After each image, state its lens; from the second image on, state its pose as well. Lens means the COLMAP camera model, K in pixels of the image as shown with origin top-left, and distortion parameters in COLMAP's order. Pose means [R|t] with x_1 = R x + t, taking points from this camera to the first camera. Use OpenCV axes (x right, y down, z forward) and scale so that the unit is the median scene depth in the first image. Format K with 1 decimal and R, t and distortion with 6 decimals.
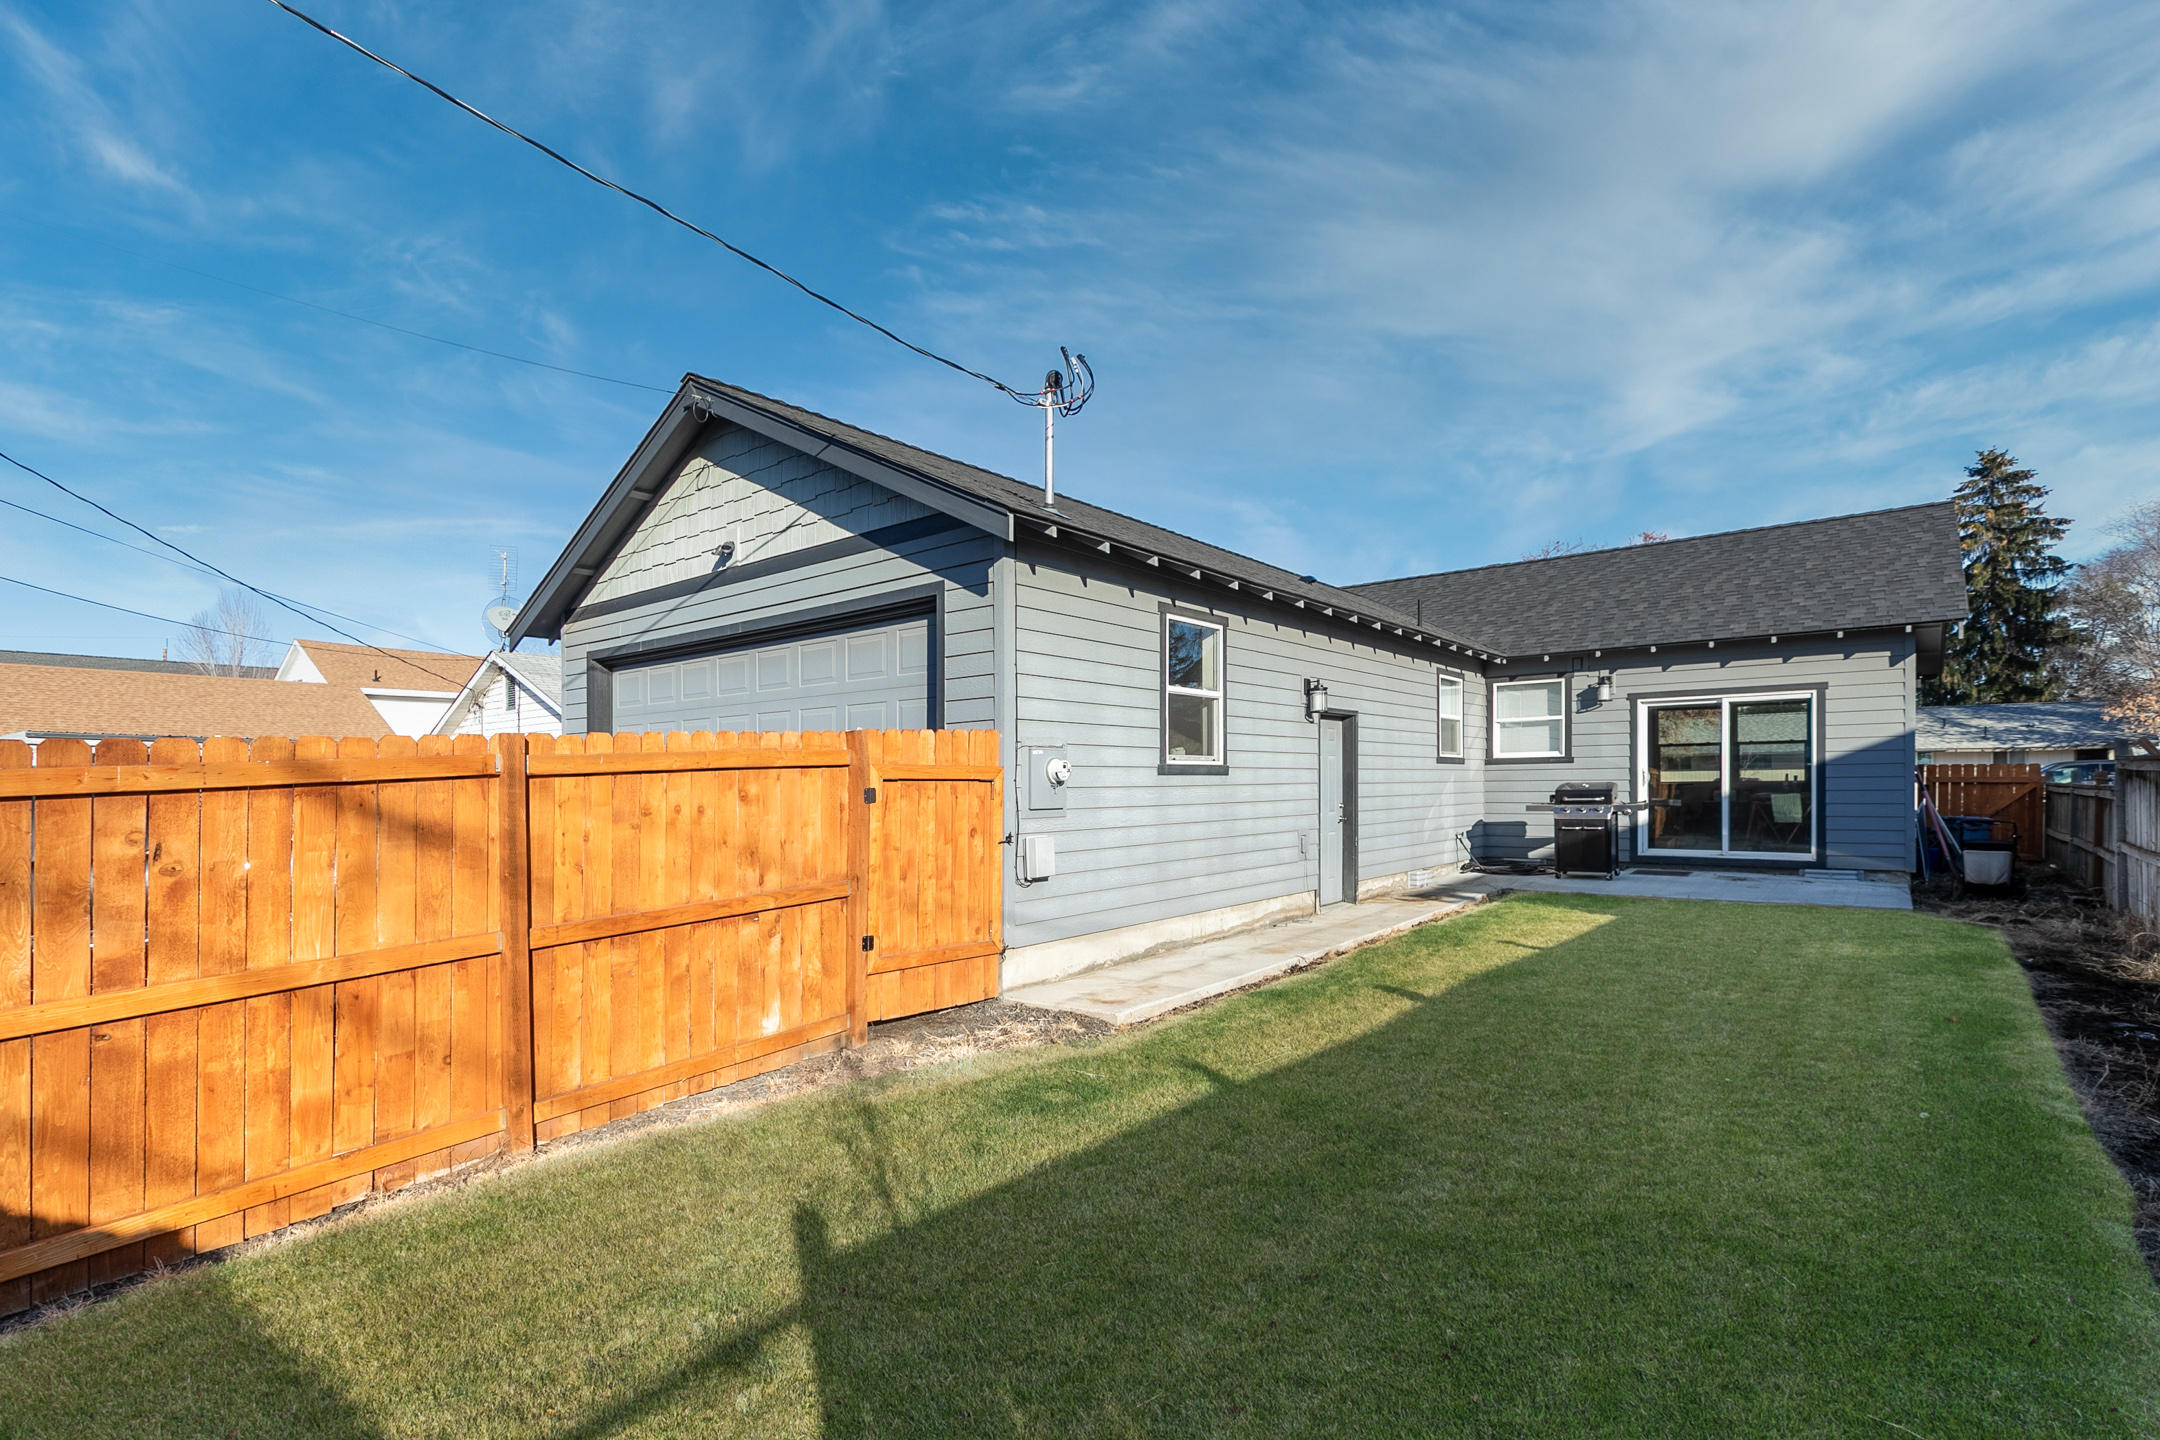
lens RADIAL K [[1039.6, 0, 1047.2], [0, 1039.6, 776.4], [0, 0, 1]] dist [0.002514, 0.000394]
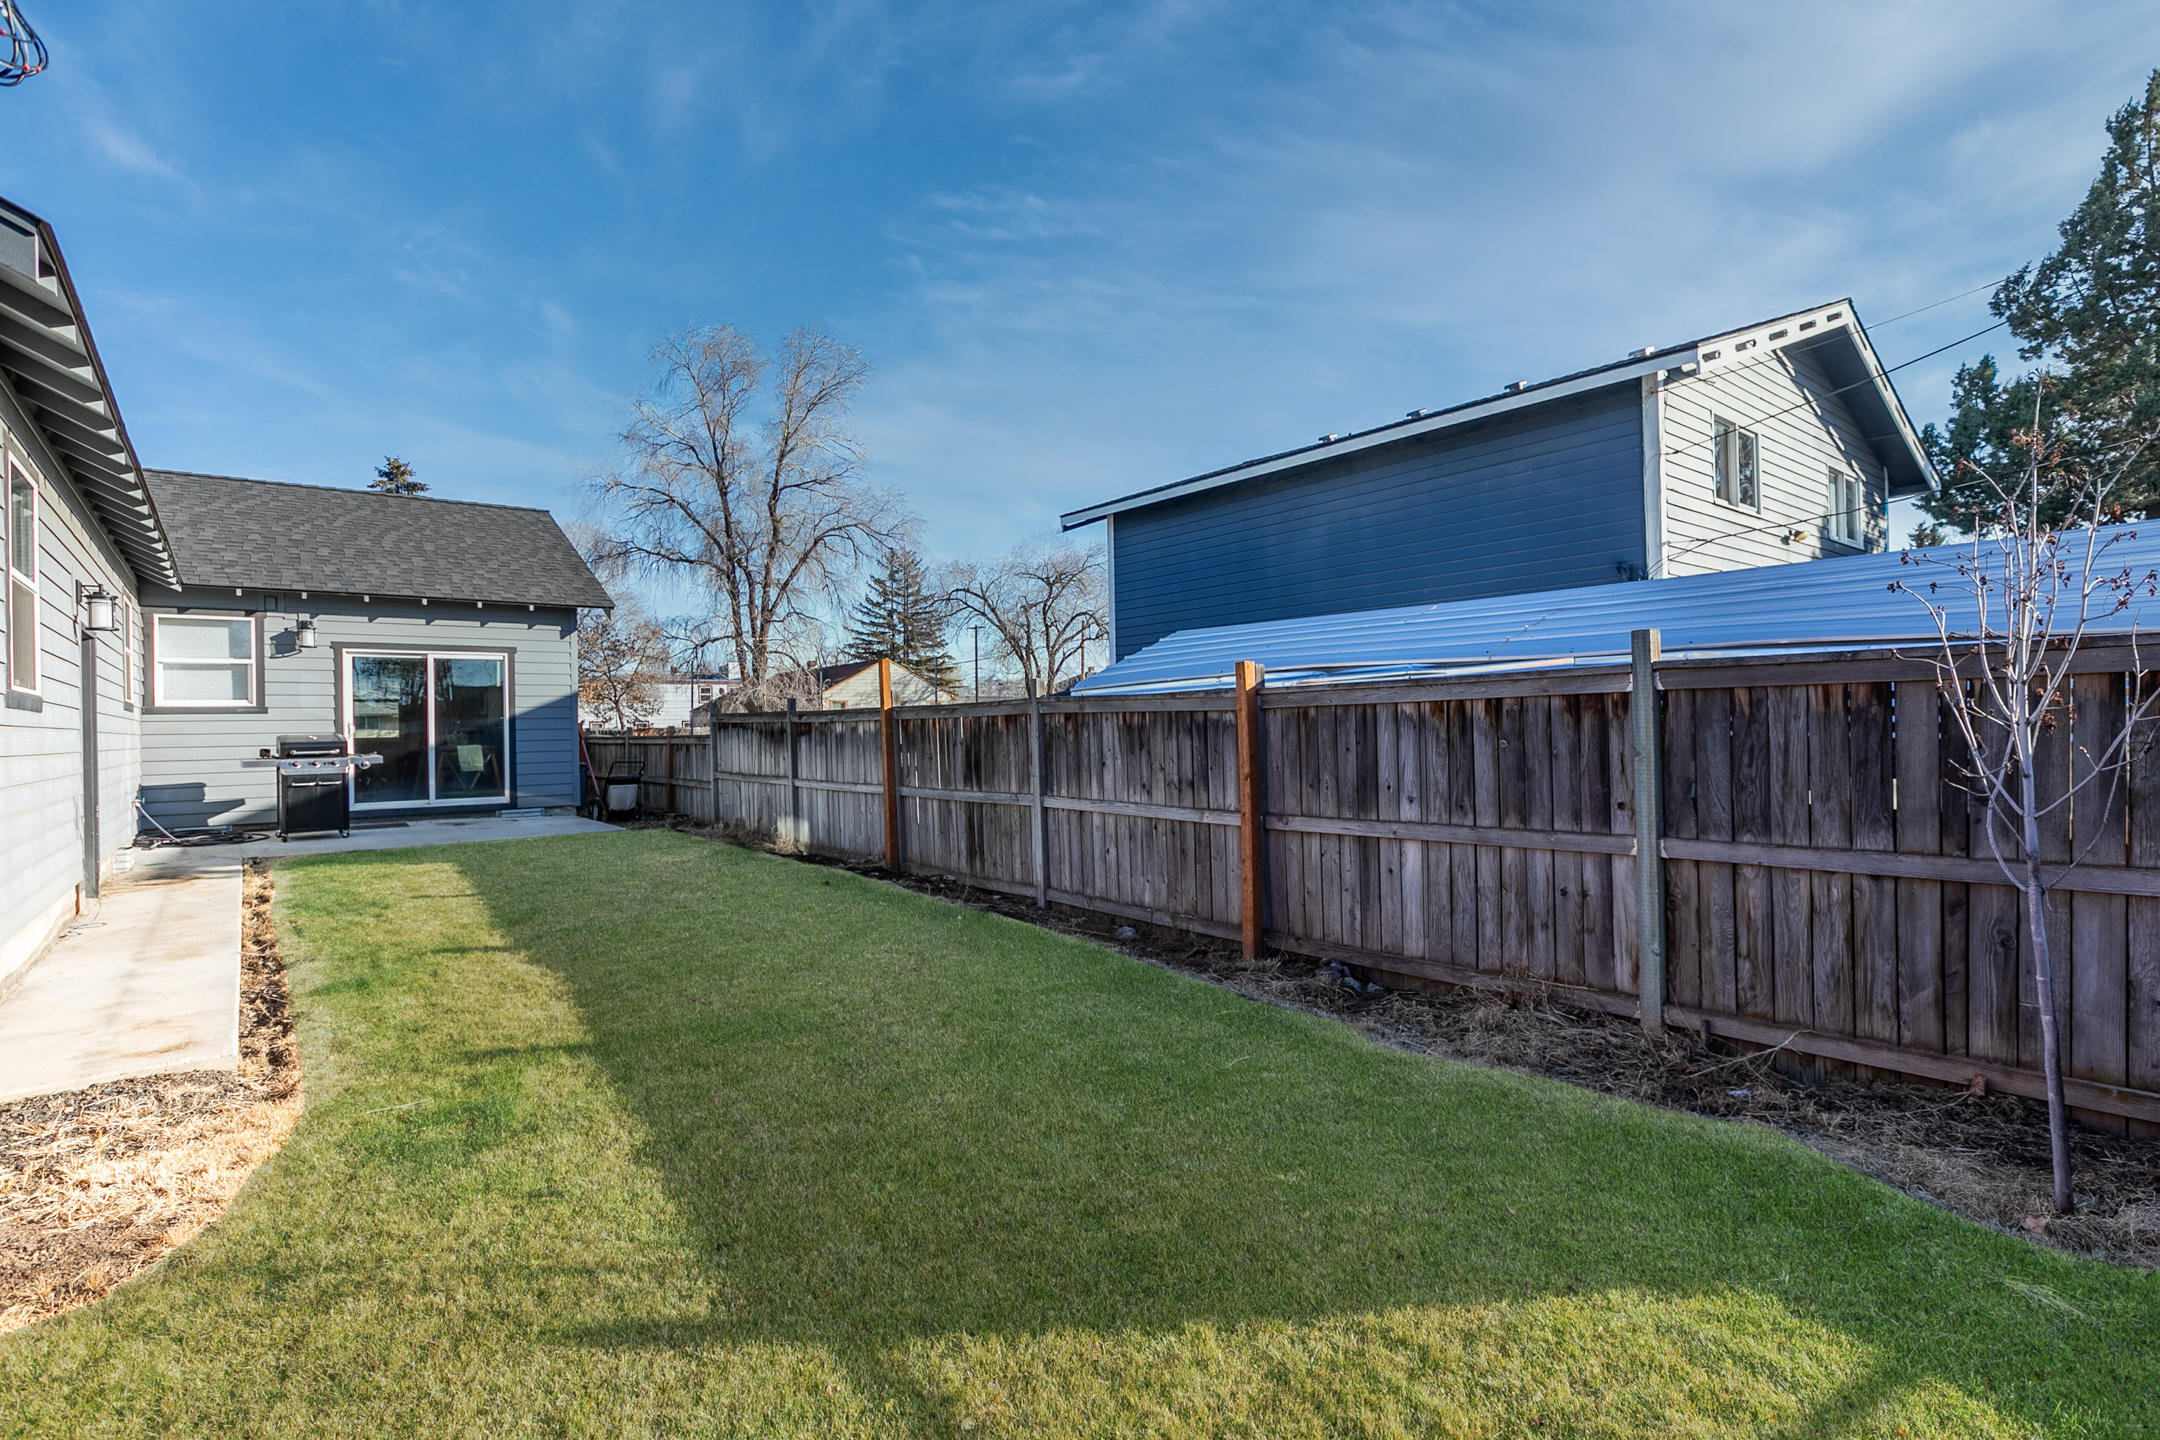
lens RADIAL K [[1021.7, 0, 1074.5], [0, 1021.7, 725.8], [0, 0, 1]] dist [-0.003812, -0.000536]
pose [[0.193533, 0.008896, 0.981053, -0.231400], [0.008911, 0.999902, -0.010825, 0.013842], [-0.981053, 0.010837, 0.193434, 0.164465]]
